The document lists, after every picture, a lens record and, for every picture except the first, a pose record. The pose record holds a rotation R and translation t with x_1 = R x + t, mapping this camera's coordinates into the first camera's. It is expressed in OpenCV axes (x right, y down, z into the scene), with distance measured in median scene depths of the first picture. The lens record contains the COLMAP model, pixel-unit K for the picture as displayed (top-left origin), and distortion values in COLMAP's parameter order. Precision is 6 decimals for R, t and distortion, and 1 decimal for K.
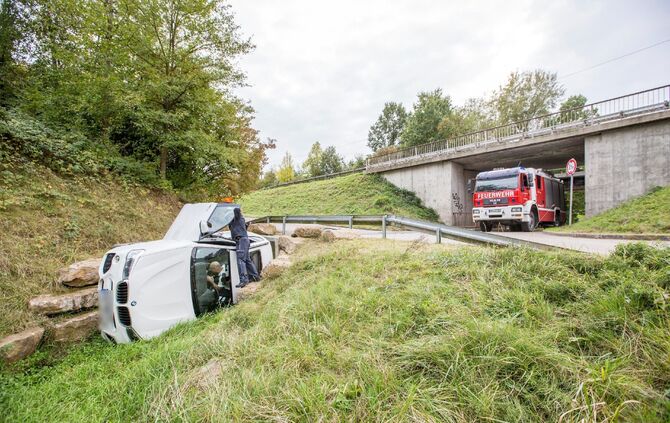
lens RADIAL K [[307.1, 0, 339.5], [0, 307.1, 217.3], [0, 0, 1]] dist [-0.044271, 0.015101]
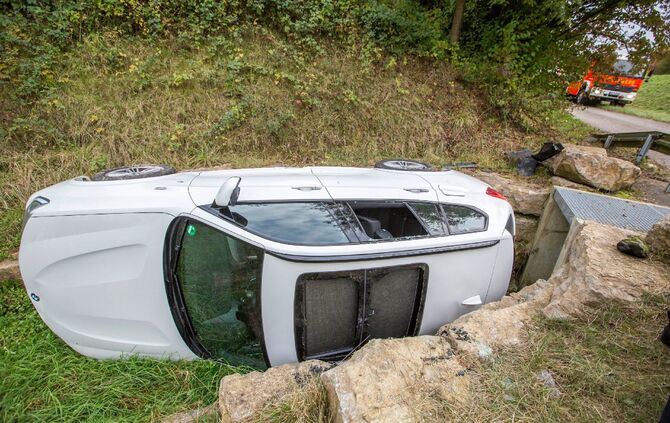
lens RADIAL K [[307.1, 0, 337.1], [0, 307.1, 221.6], [0, 0, 1]] dist [-0.044271, 0.015101]
pose [[0.409512, 0.411691, -0.814132, -0.058223], [-0.074015, 0.904441, 0.420129, -0.049816], [0.909298, -0.111790, 0.400850, 0.727097]]
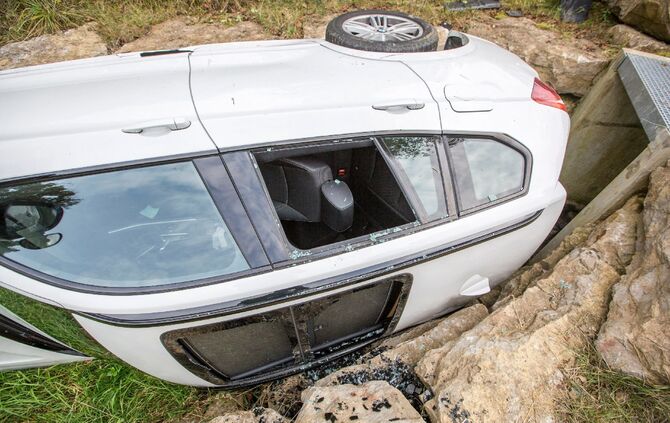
lens RADIAL K [[301.3, 0, 335.5], [0, 301.3, 226.5], [0, 0, 1]] dist [-0.019990, 0.001289]
pose [[0.472842, 0.720080, -0.507844, -0.194719], [-0.058449, 0.600707, 0.797330, -0.034394], [0.879206, -0.347329, 0.326127, 0.836795]]
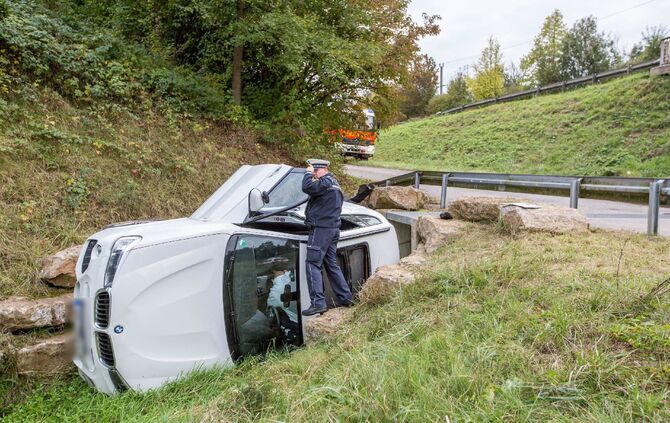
lens RADIAL K [[577.0, 0, 338.2], [0, 577.0, 215.4], [0, 0, 1]] dist [0.031123, 0.025349]
pose [[0.907824, 0.051663, -0.416157, 0.085771], [-0.016599, 0.996032, 0.087439, -0.020006], [0.419023, -0.072471, 0.905079, 0.103525]]
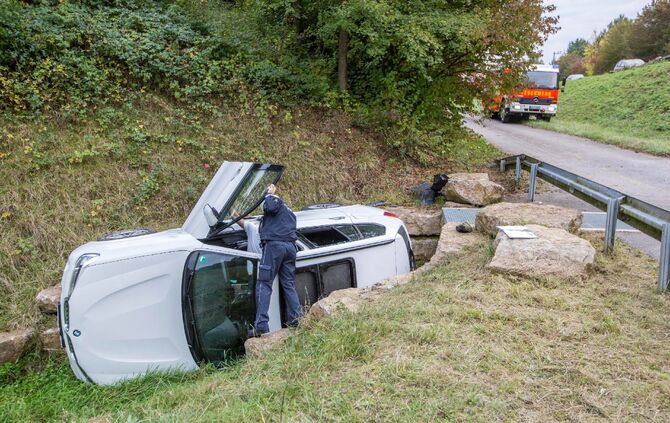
lens RADIAL K [[533.8, 0, 337.4], [0, 533.8, 221.5], [0, 0, 1]] dist [-0.002615, 0.056401]
pose [[0.664527, 0.149409, -0.732175, 0.316522], [0.004567, 0.978978, 0.203917, -0.116418], [0.747250, -0.138852, 0.649875, 0.388587]]
